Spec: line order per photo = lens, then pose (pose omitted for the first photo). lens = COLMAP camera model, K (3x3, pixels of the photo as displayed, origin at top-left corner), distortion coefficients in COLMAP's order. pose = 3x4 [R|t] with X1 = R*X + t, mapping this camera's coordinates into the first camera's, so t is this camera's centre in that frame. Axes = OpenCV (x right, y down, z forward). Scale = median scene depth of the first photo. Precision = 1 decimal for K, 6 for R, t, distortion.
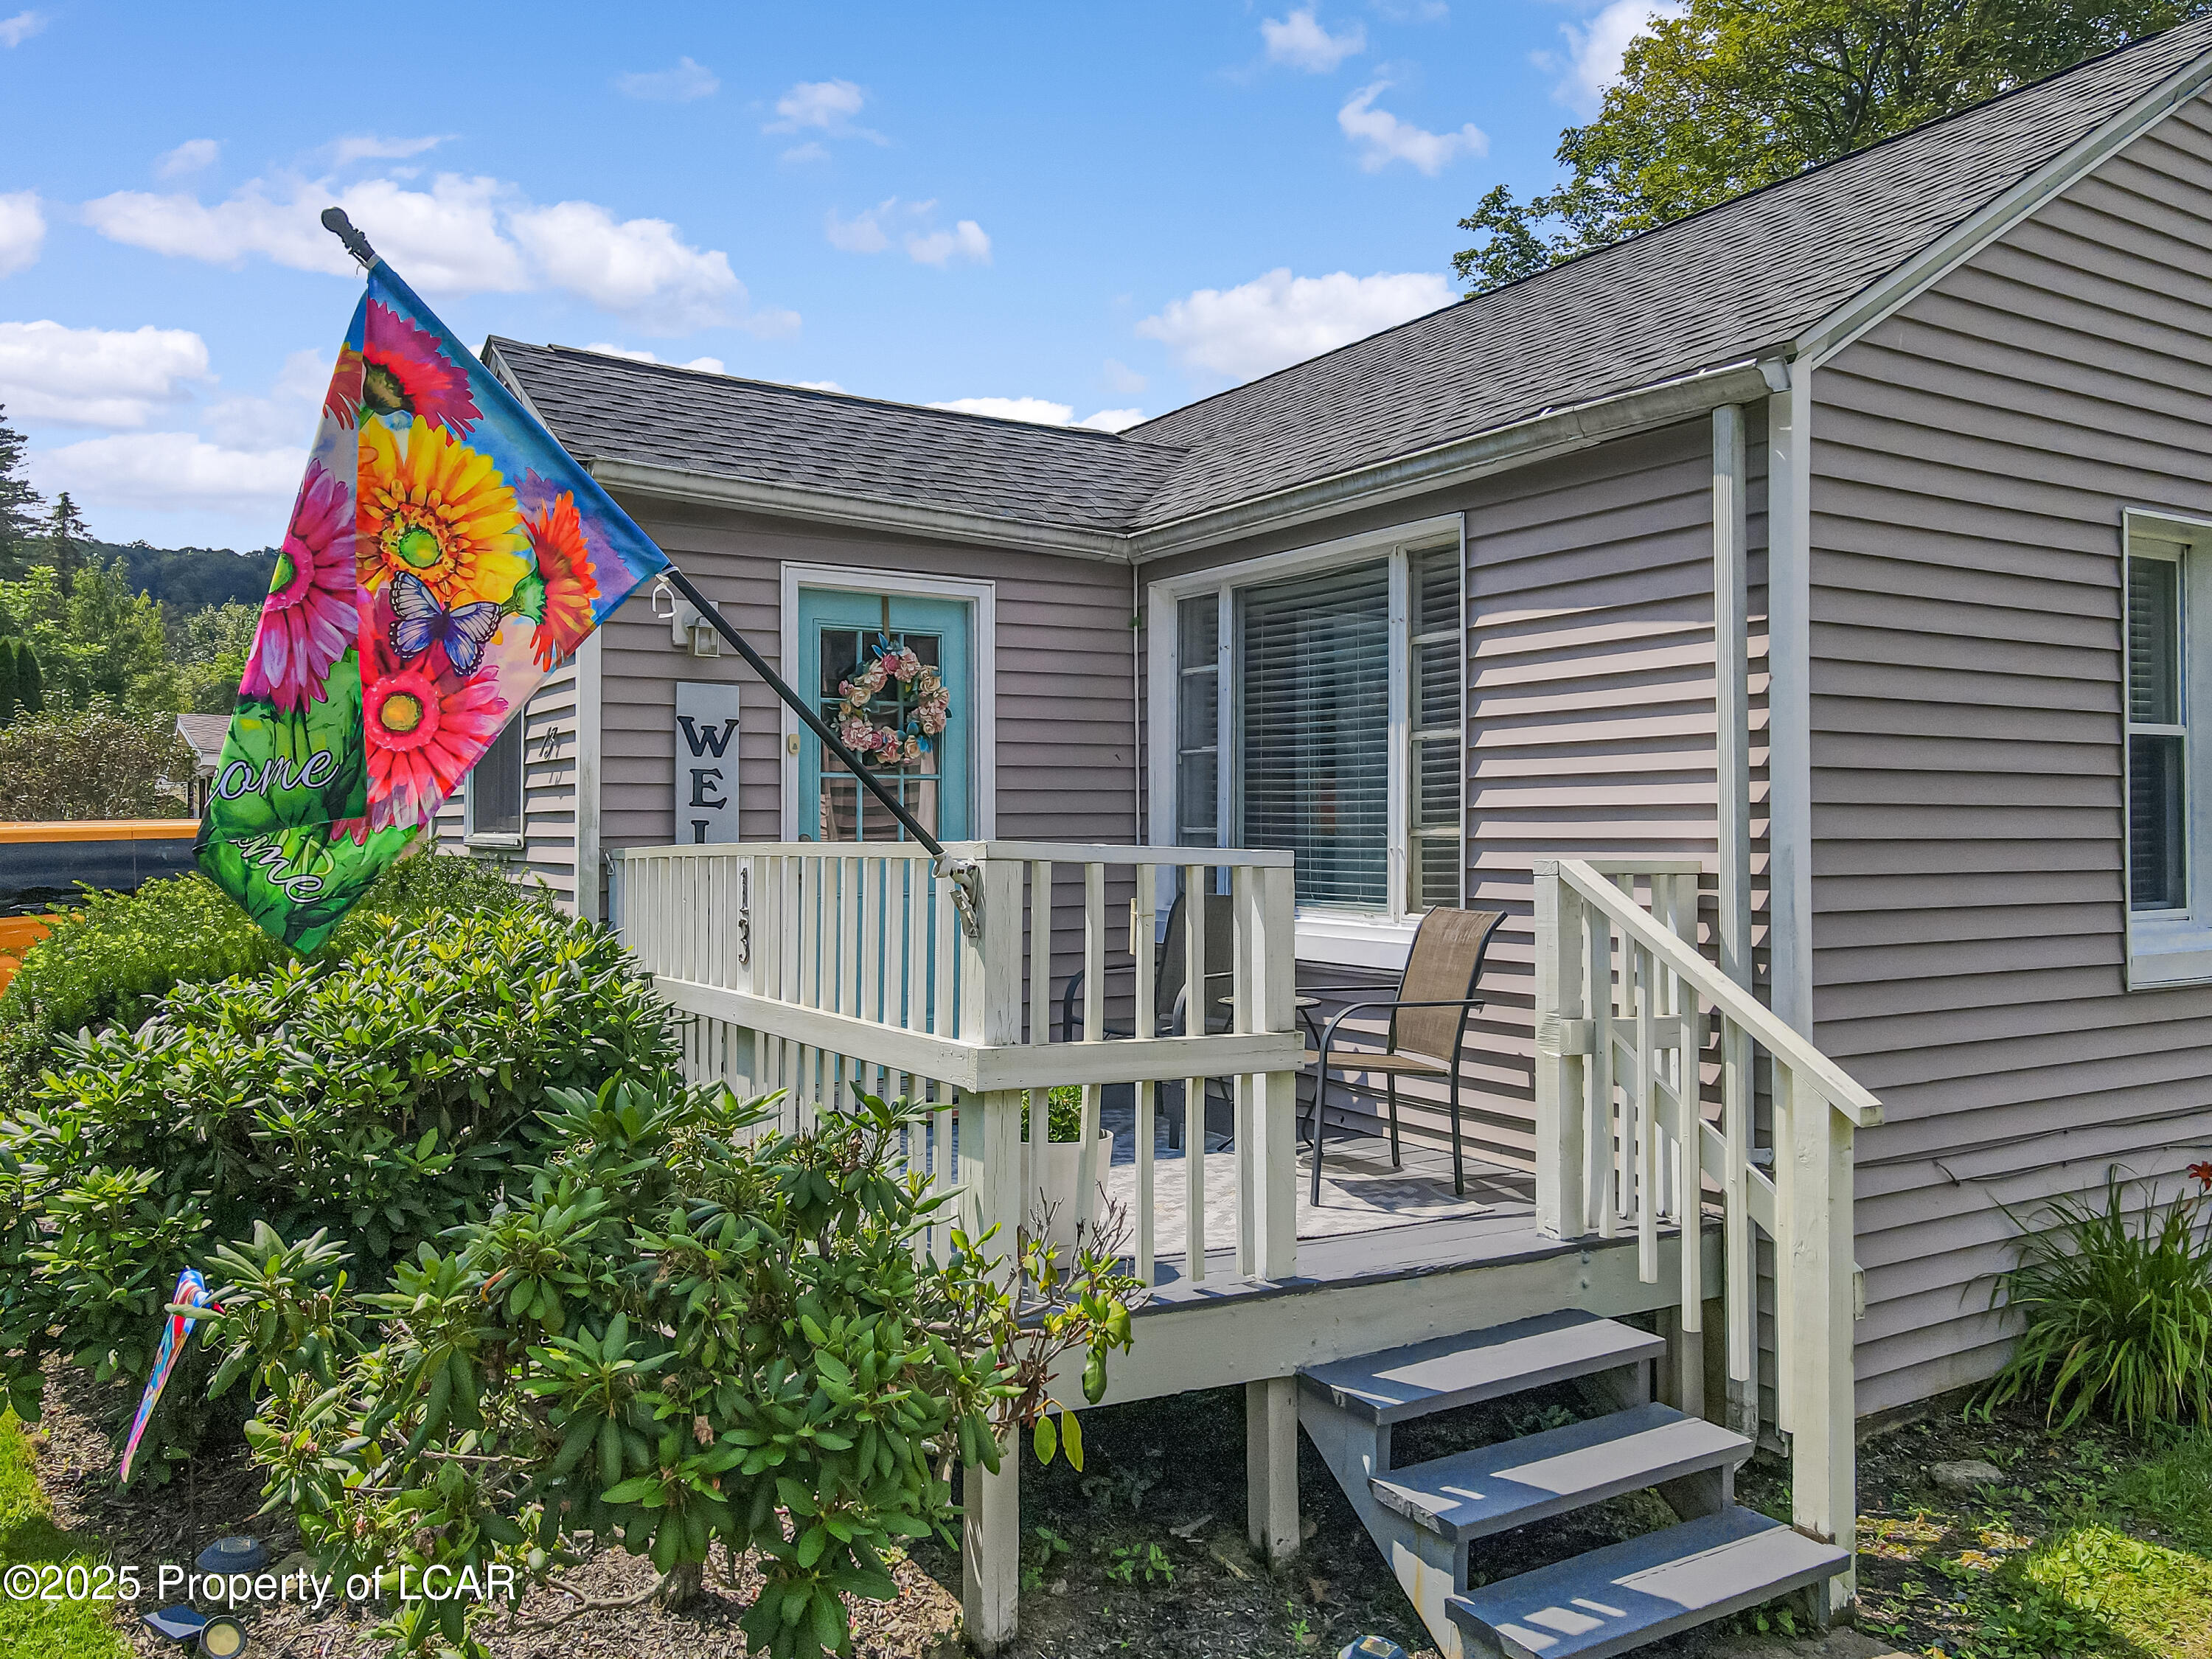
lens RADIAL K [[1663.3, 0, 1093.2], [0, 1663.3, 825.0], [0, 0, 1]] dist [-0.034921, 0.111777]
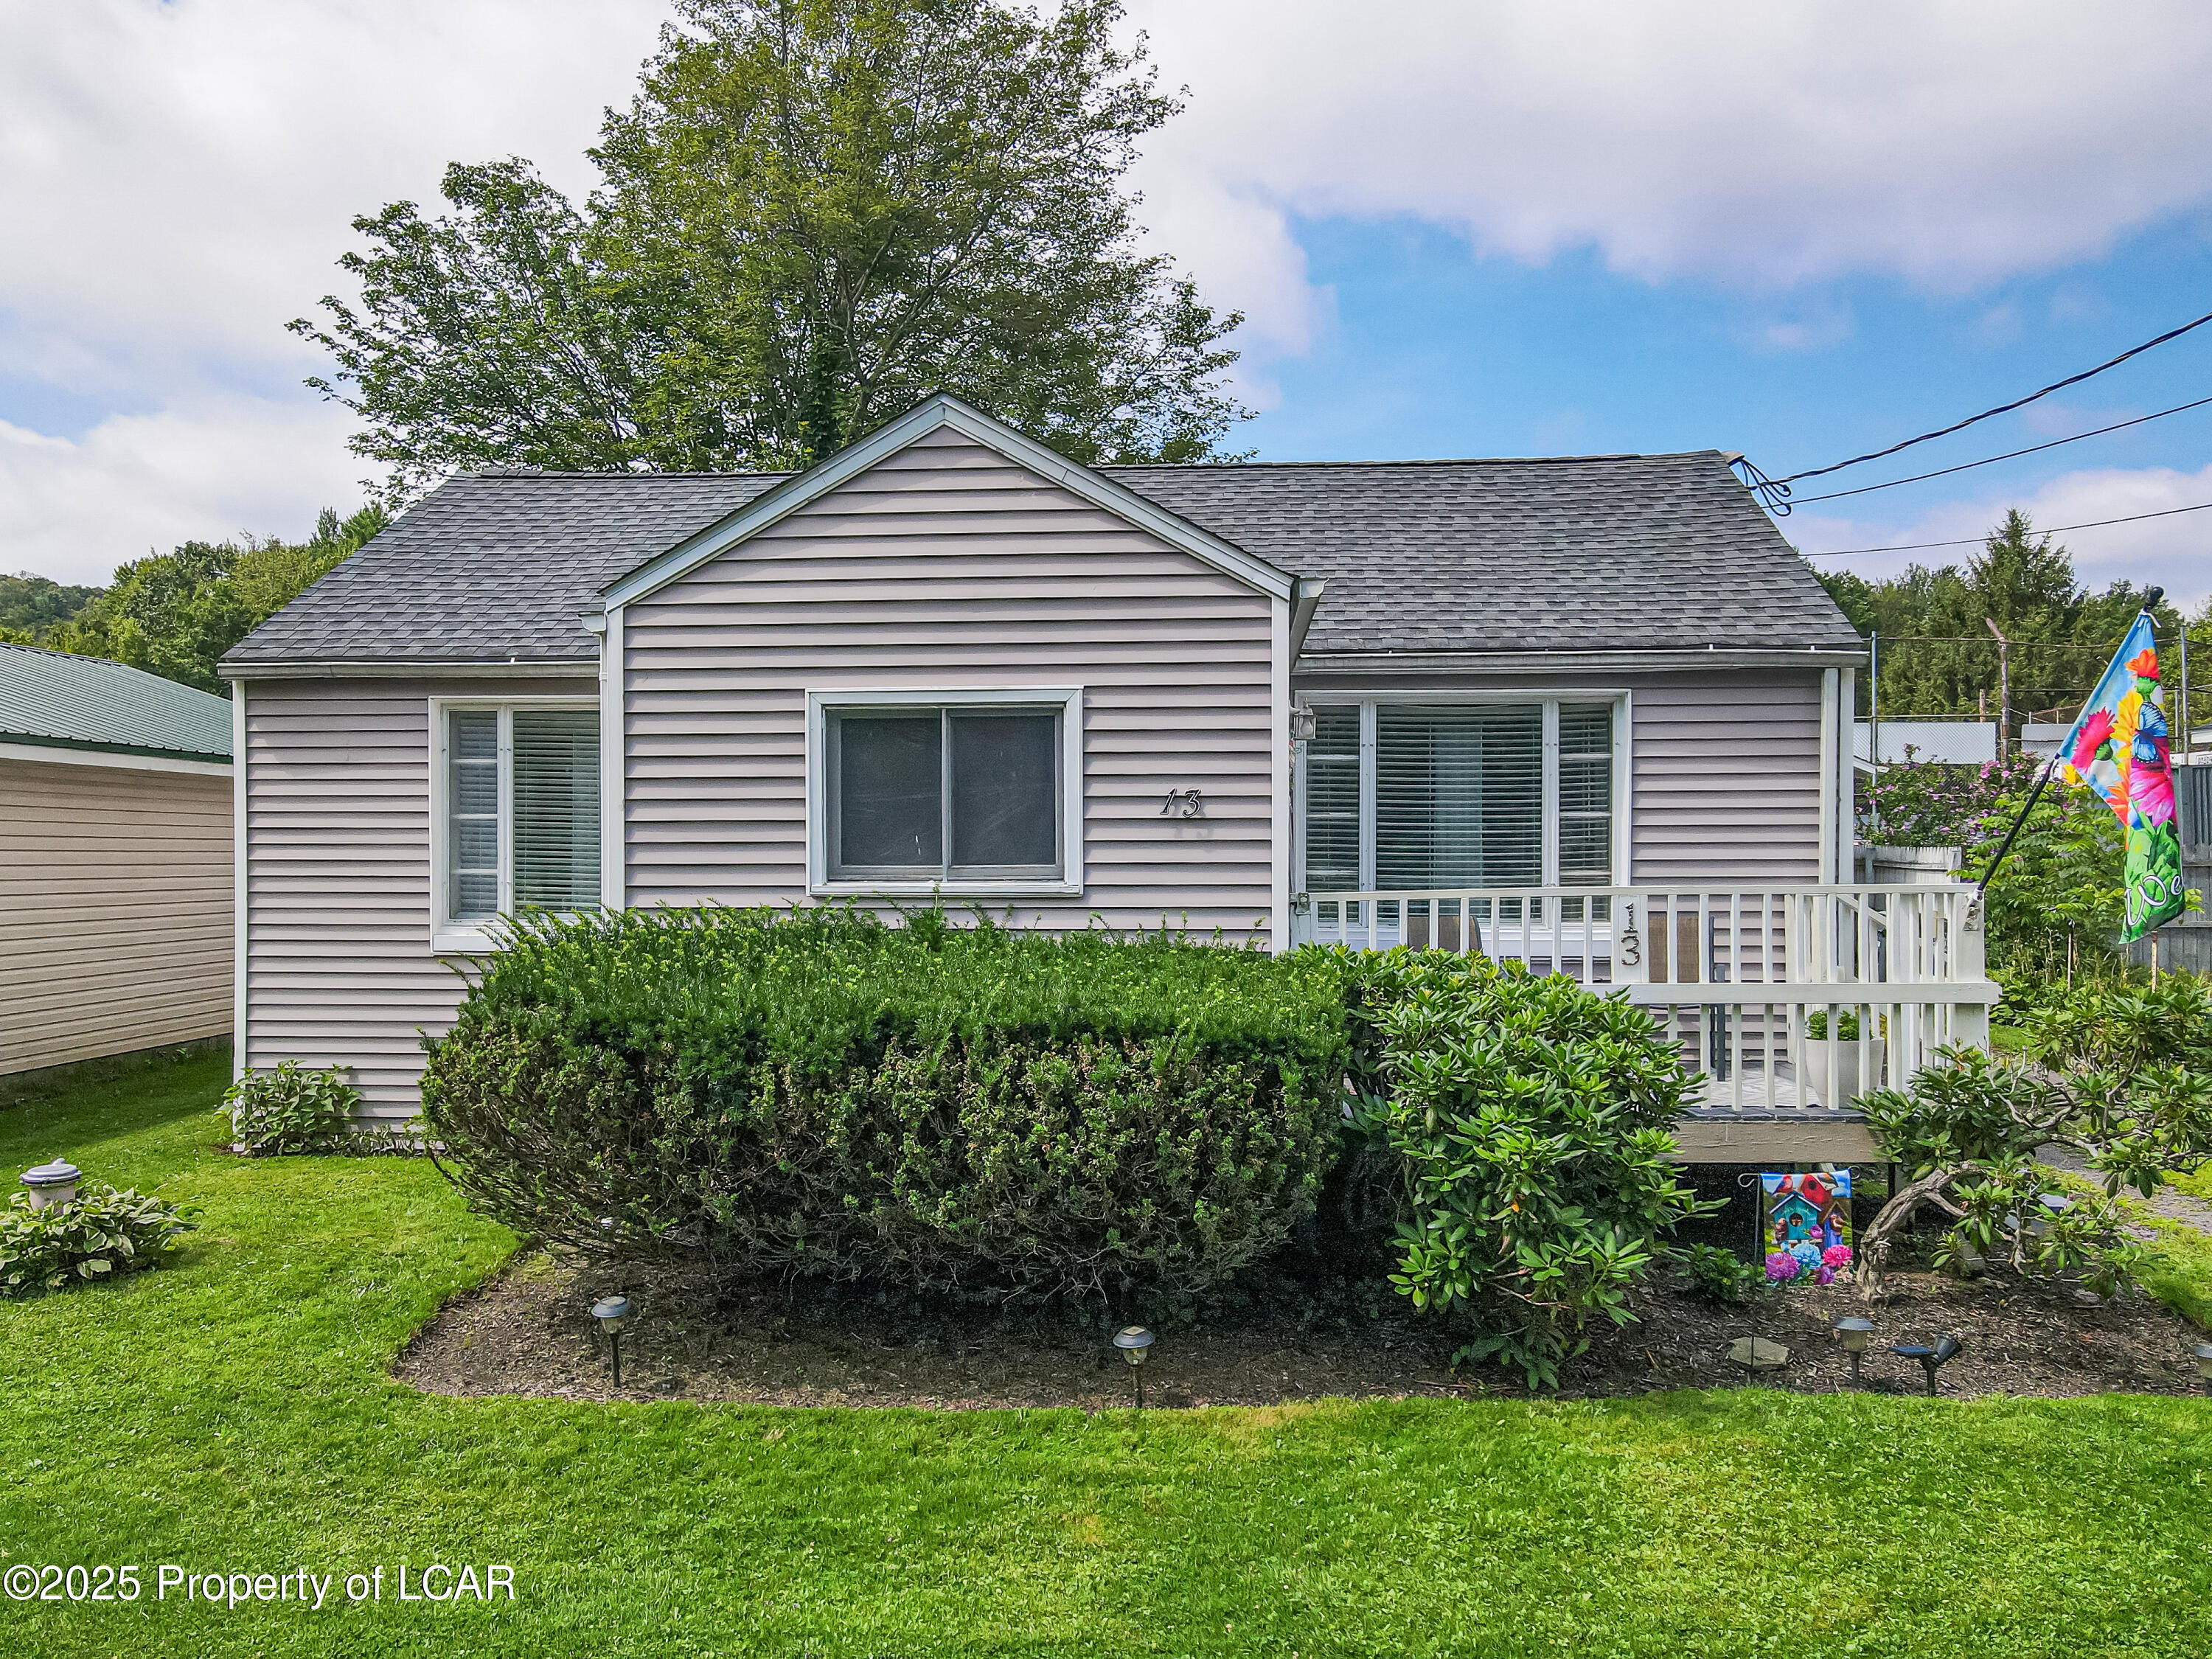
lens RADIAL K [[1657.1, 0, 1112.9], [0, 1657.1, 860.4], [0, 0, 1]] dist [-0.016483, 0.059305]
pose [[0.580304, -0.005236, 0.814383, -1.385343], [-0.001166, 0.999973, 0.007260, -0.019155], [-0.814399, -0.005162, 0.580282, 0.404578]]
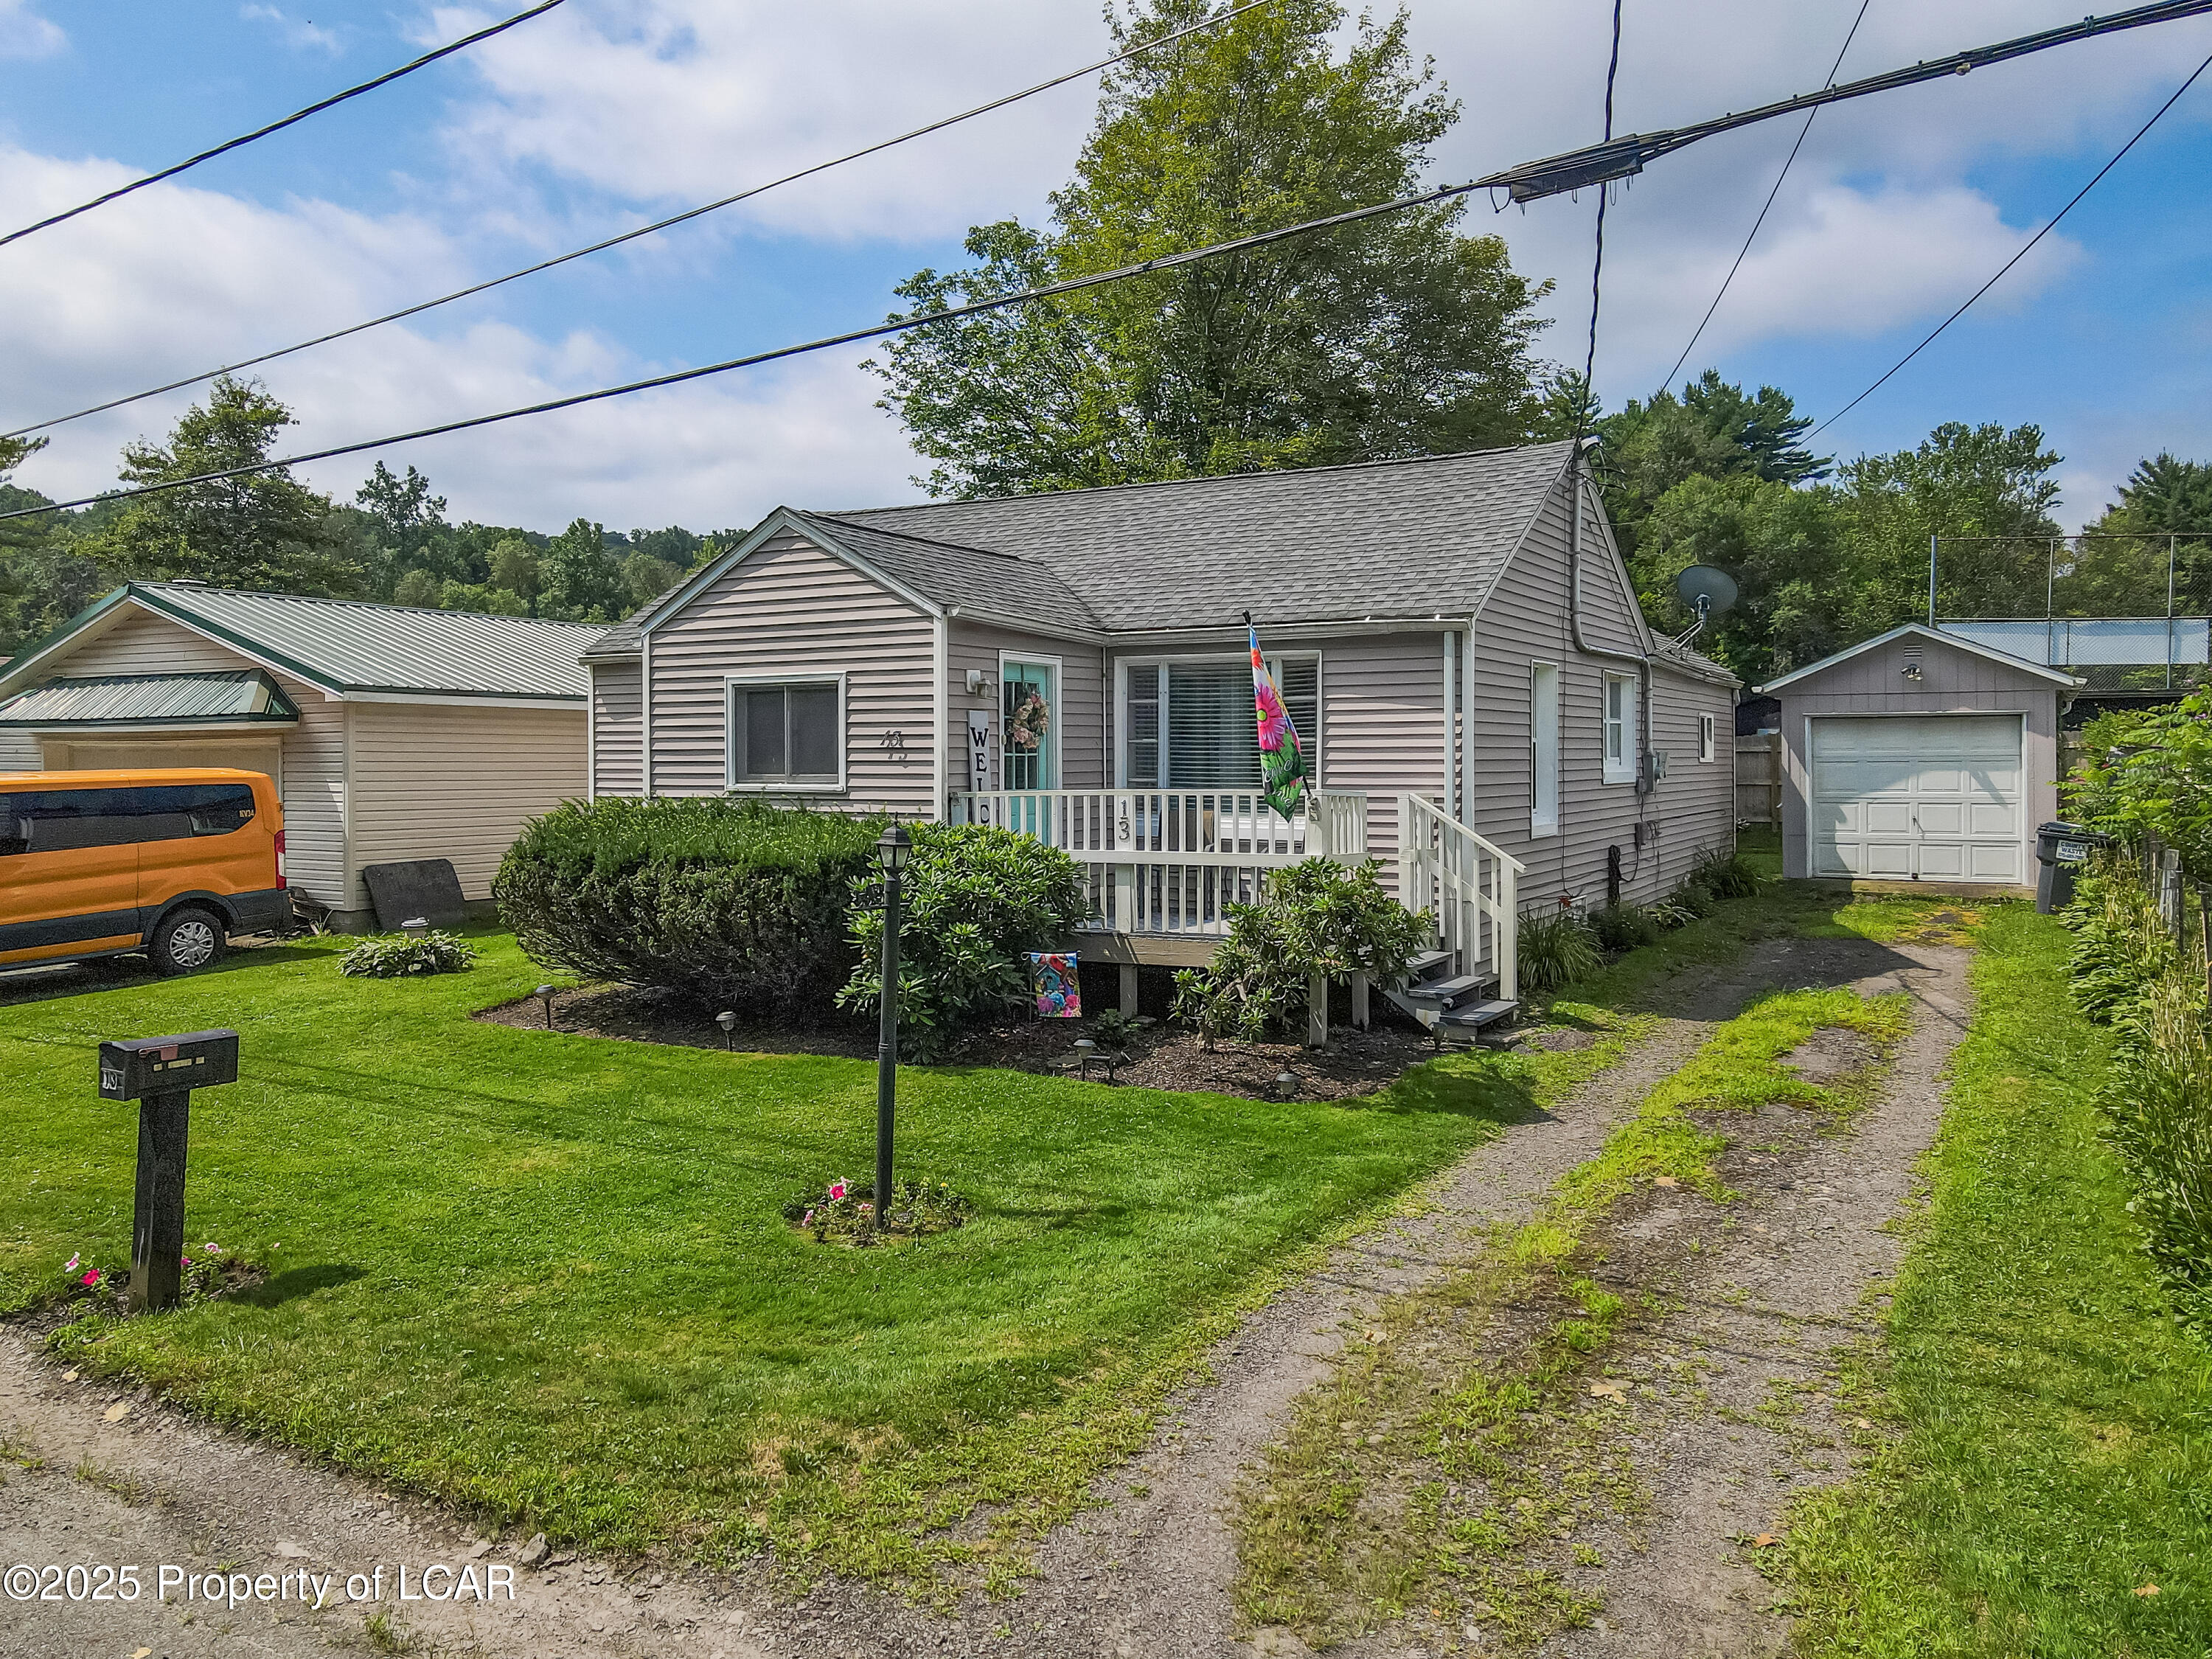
lens RADIAL K [[1654.9, 0, 1094.0], [0, 1654.9, 760.2], [0, 0, 1]] dist [-0.003397, 0.027008]
pose [[0.882592, -0.002072, 0.470134, -1.113501], [0.000112, 0.999991, 0.004195, -0.034613], [-0.470139, -0.003650, 0.882585, -0.902000]]
